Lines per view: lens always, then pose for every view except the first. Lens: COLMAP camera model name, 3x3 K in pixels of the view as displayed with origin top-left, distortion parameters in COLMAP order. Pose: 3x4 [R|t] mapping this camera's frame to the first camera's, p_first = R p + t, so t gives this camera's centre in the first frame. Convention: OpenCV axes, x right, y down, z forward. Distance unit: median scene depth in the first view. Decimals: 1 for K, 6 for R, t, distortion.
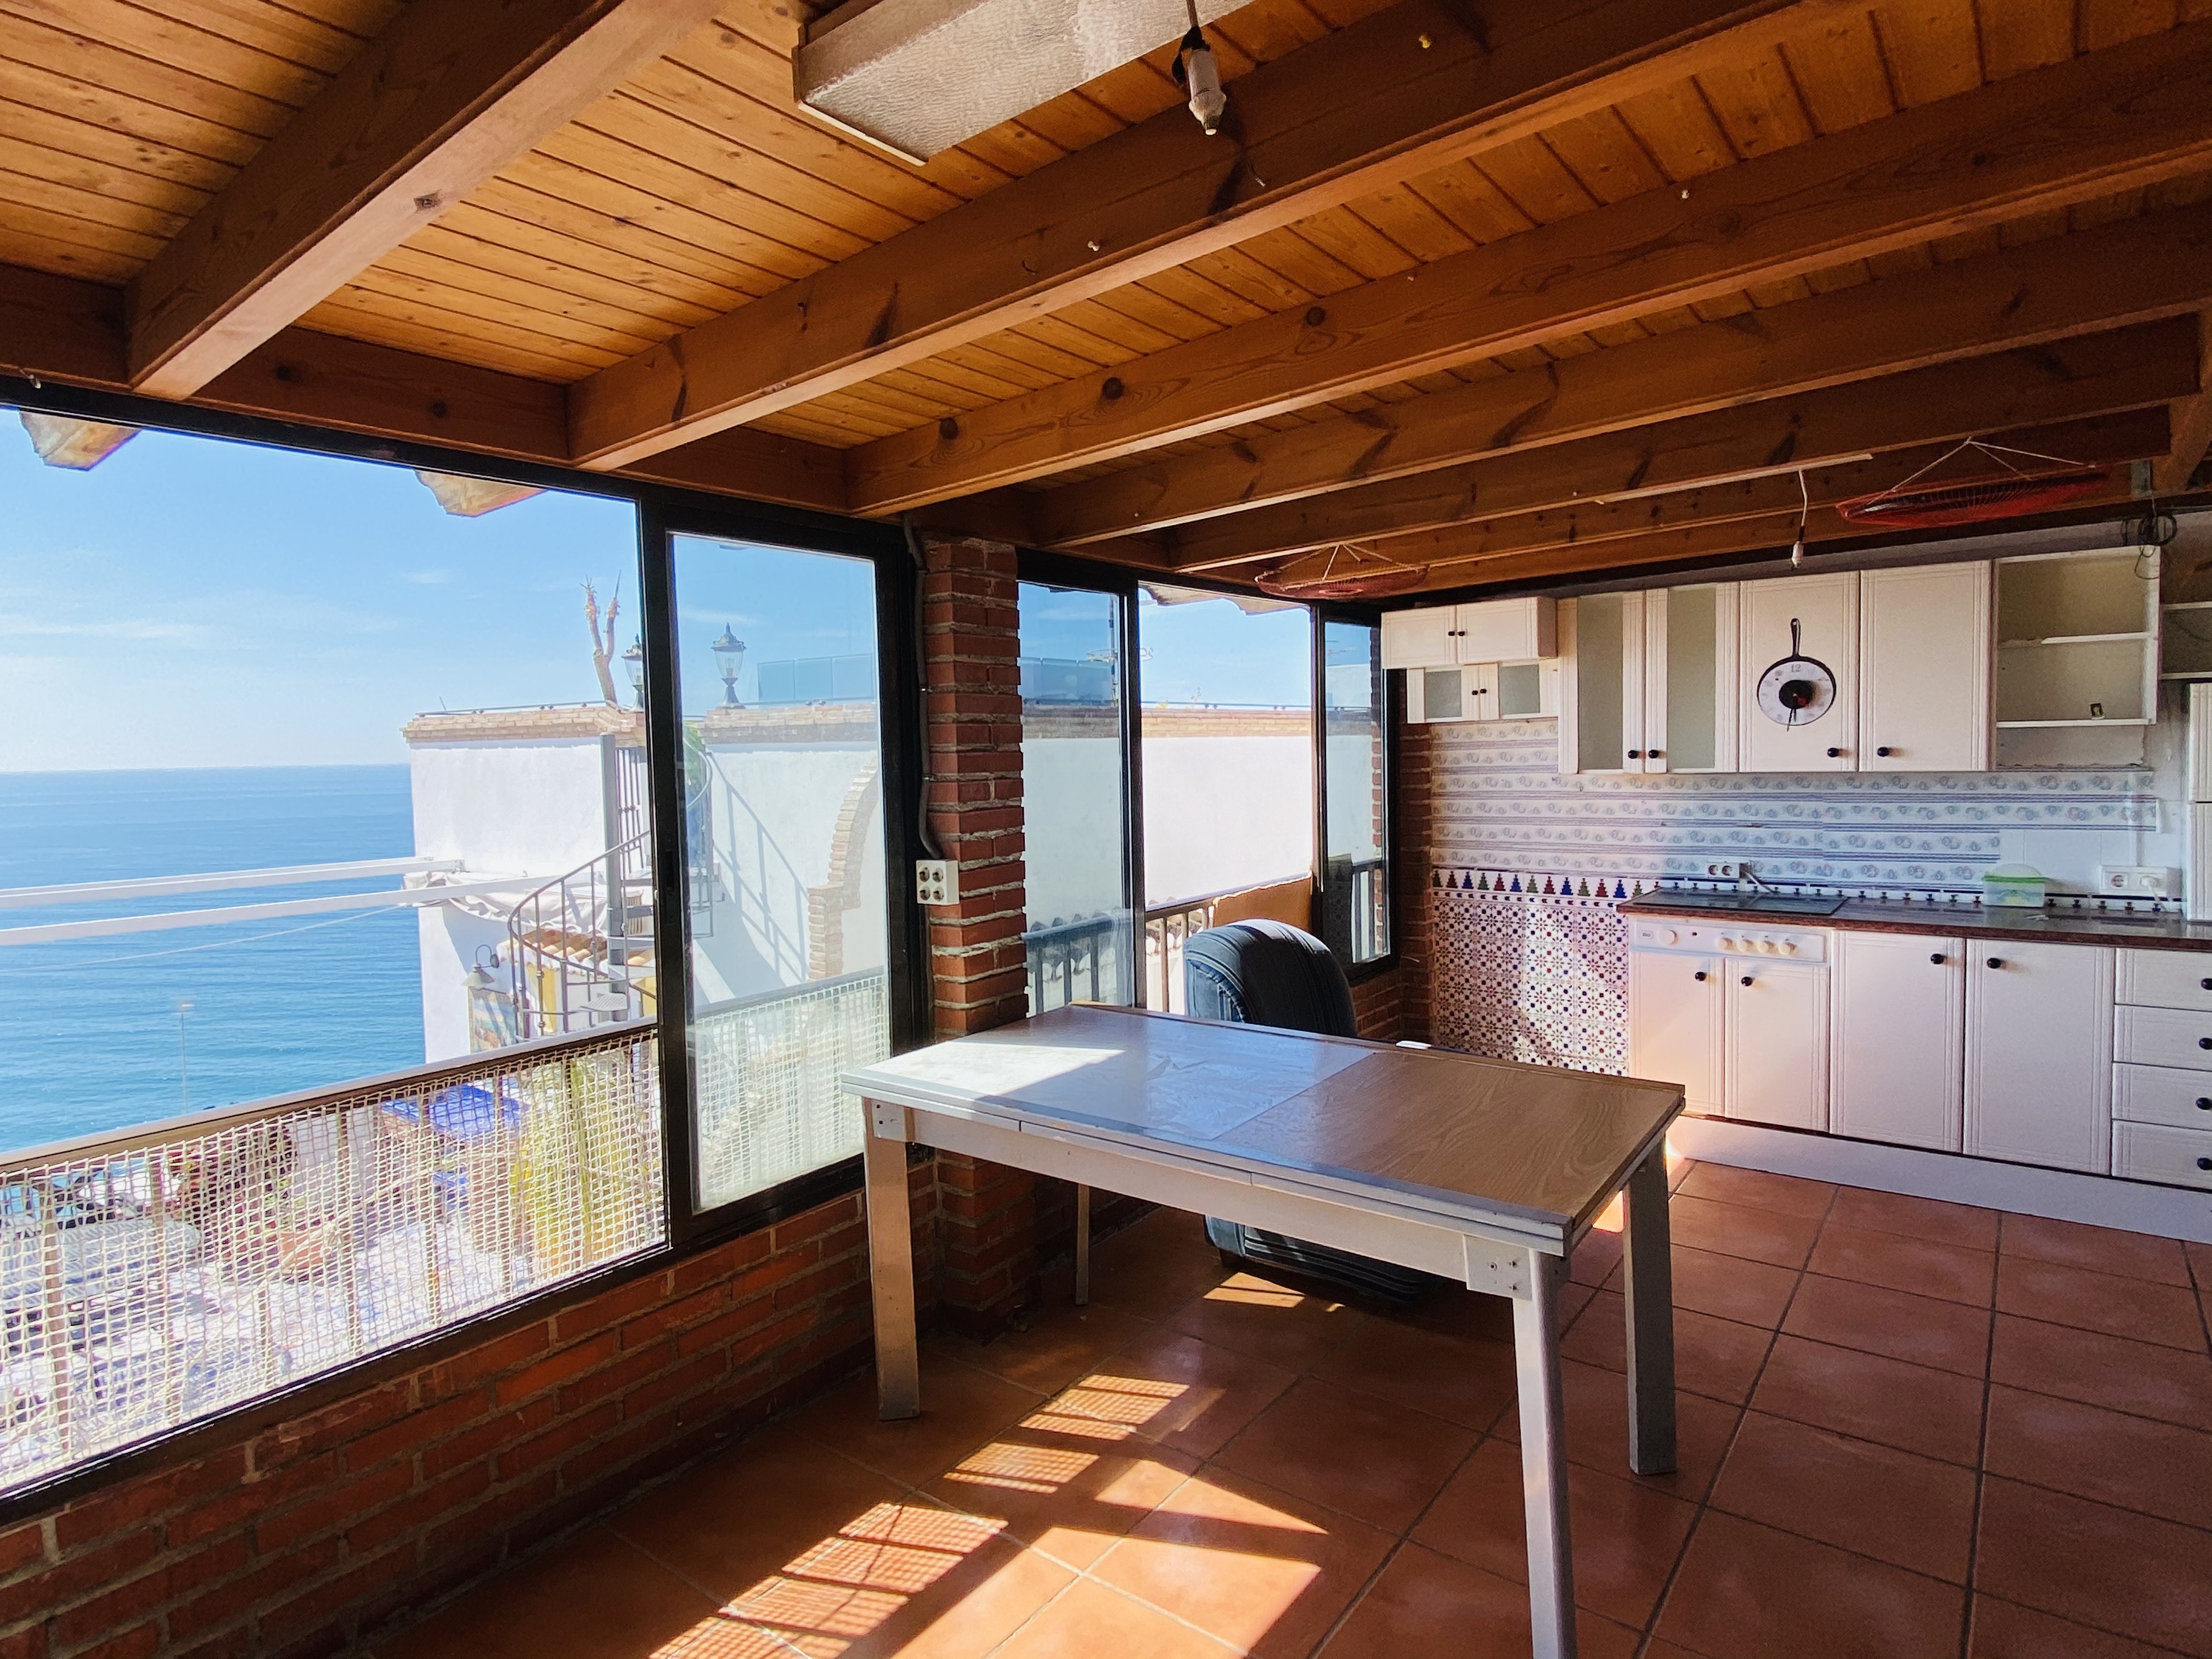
lens RADIAL K [[1233.2, 0, 1106.0], [0, 1233.2, 829.5], [0, 0, 1]] dist [0.102674, -0.102345]
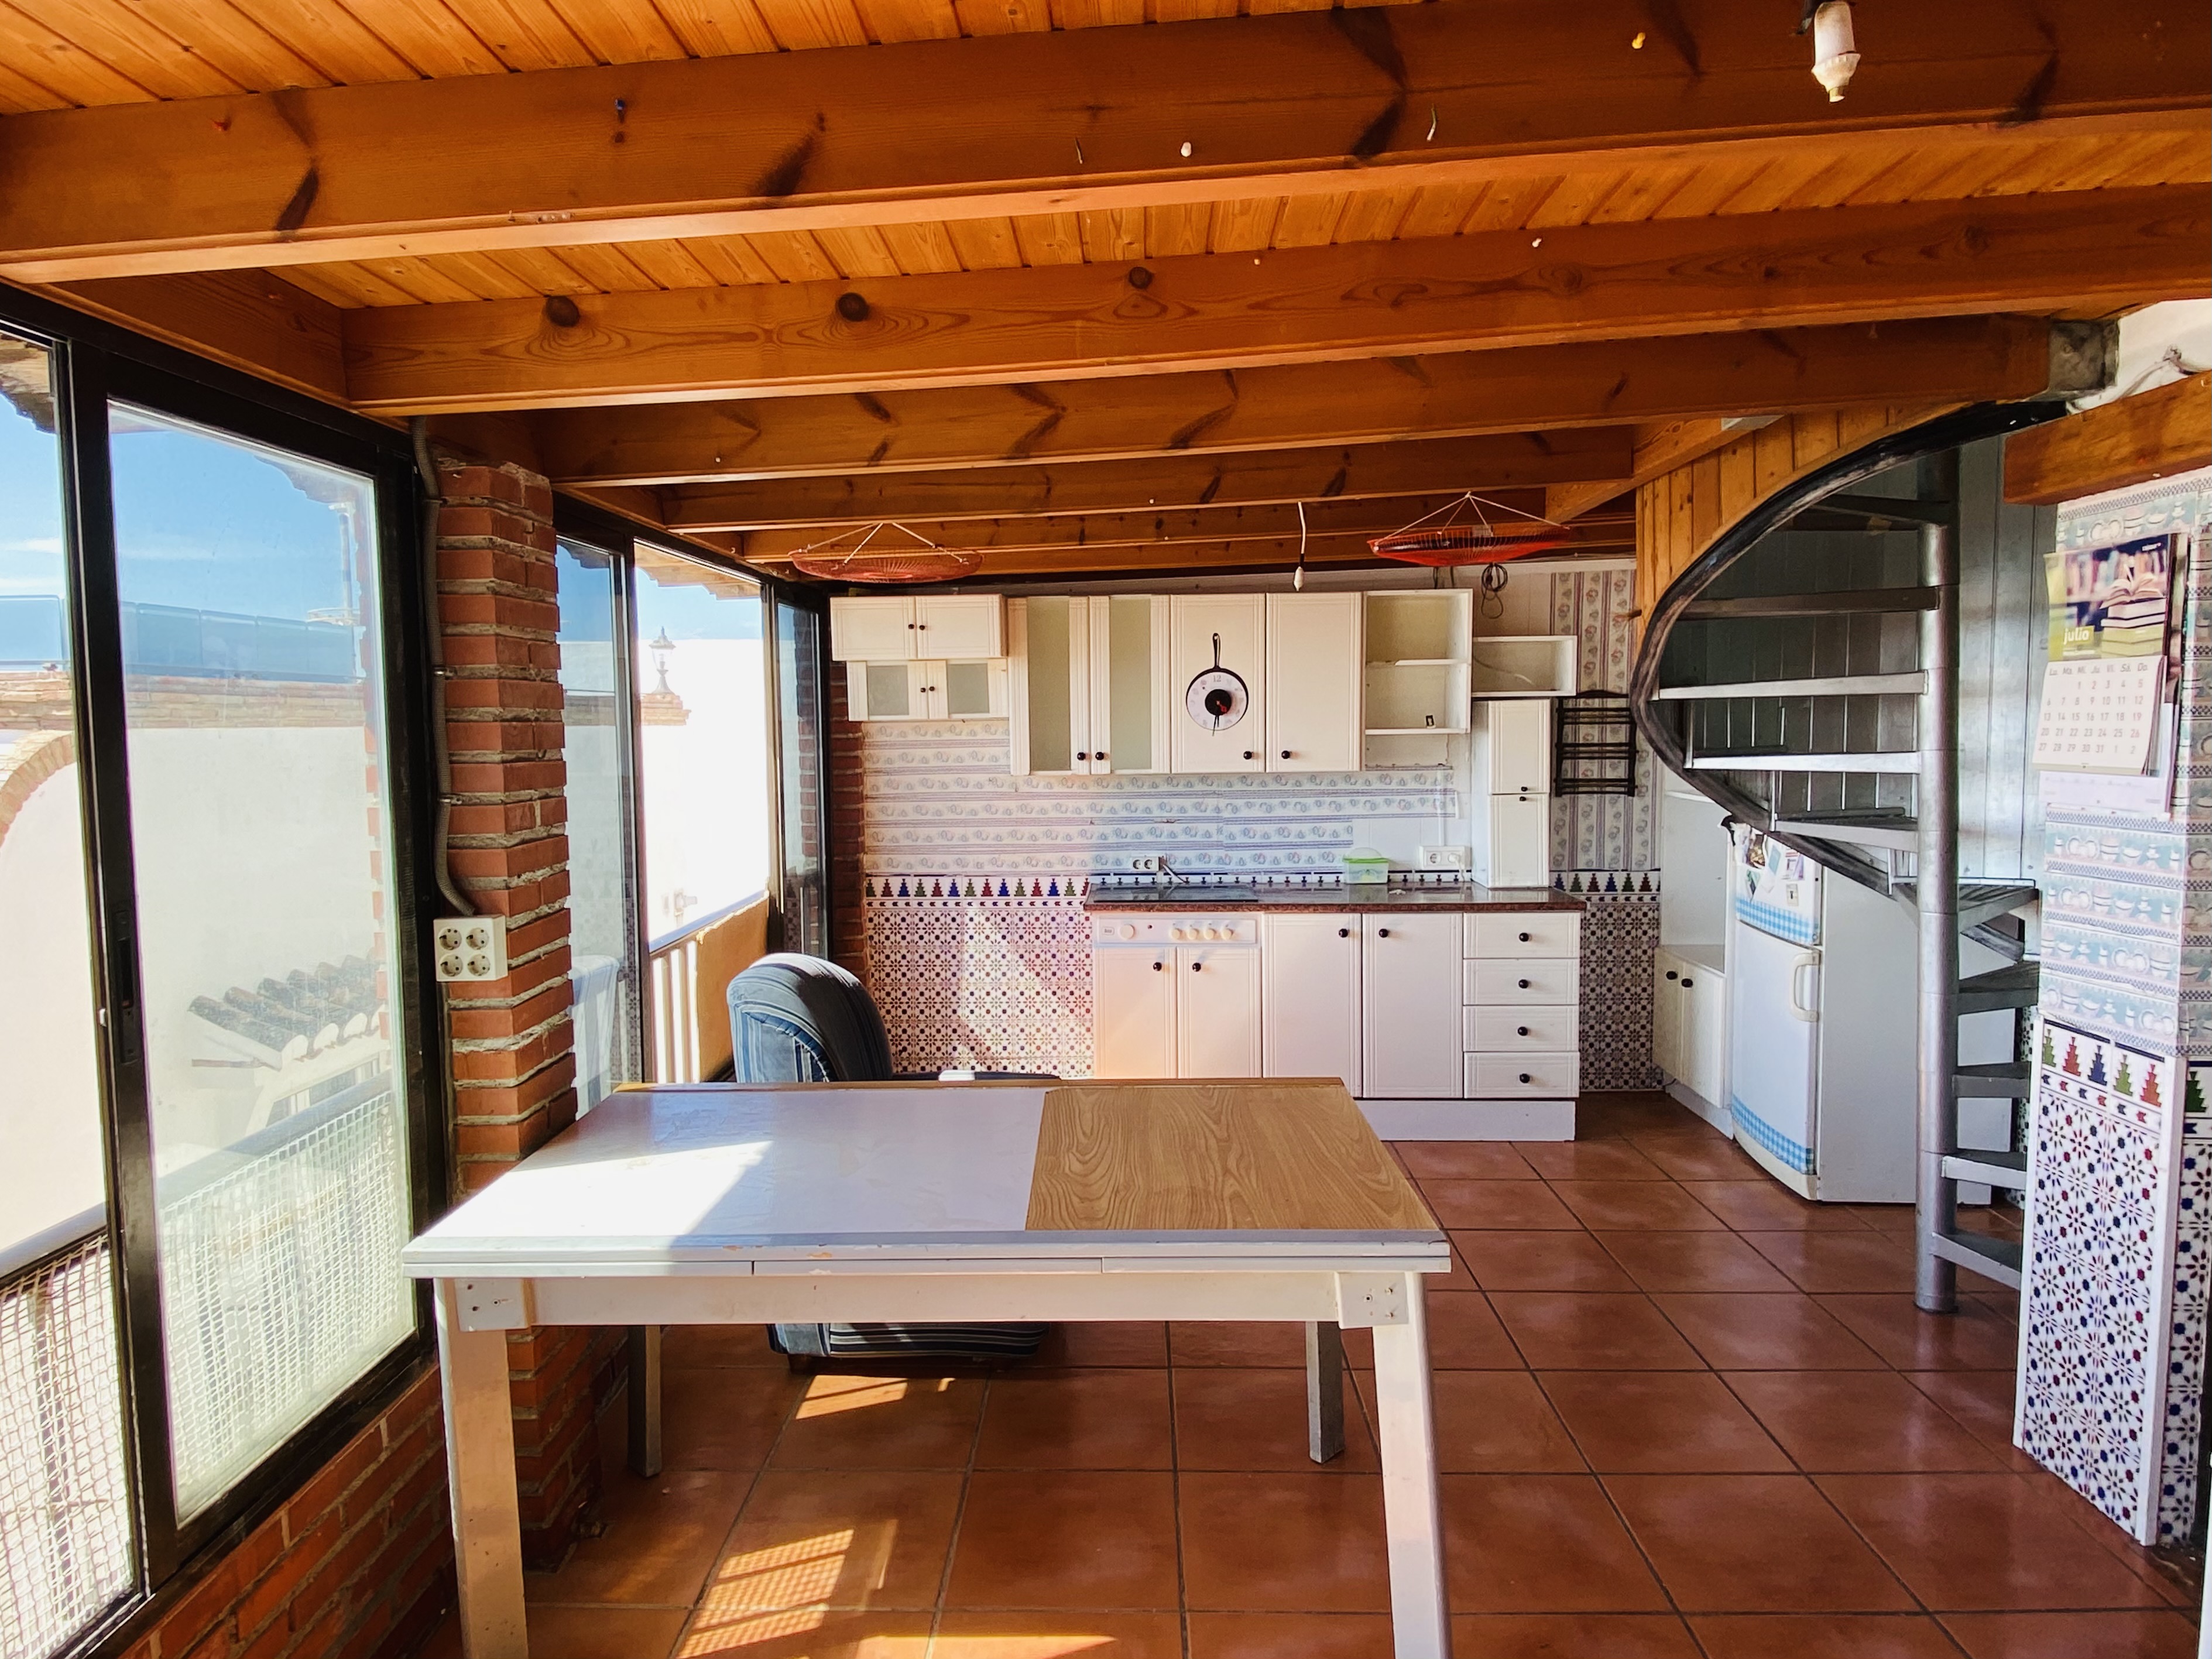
lens RADIAL K [[1309.9, 0, 1106.0], [0, 1309.9, 829.5], [0, 0, 1]] dist [0.108739, -0.131611]
pose [[0.811329, -0.036257, 0.583465, -0.204909], [0.032593, 0.999328, 0.016777, -0.018729], [-0.583681, 0.005406, 0.811965, 0.127099]]
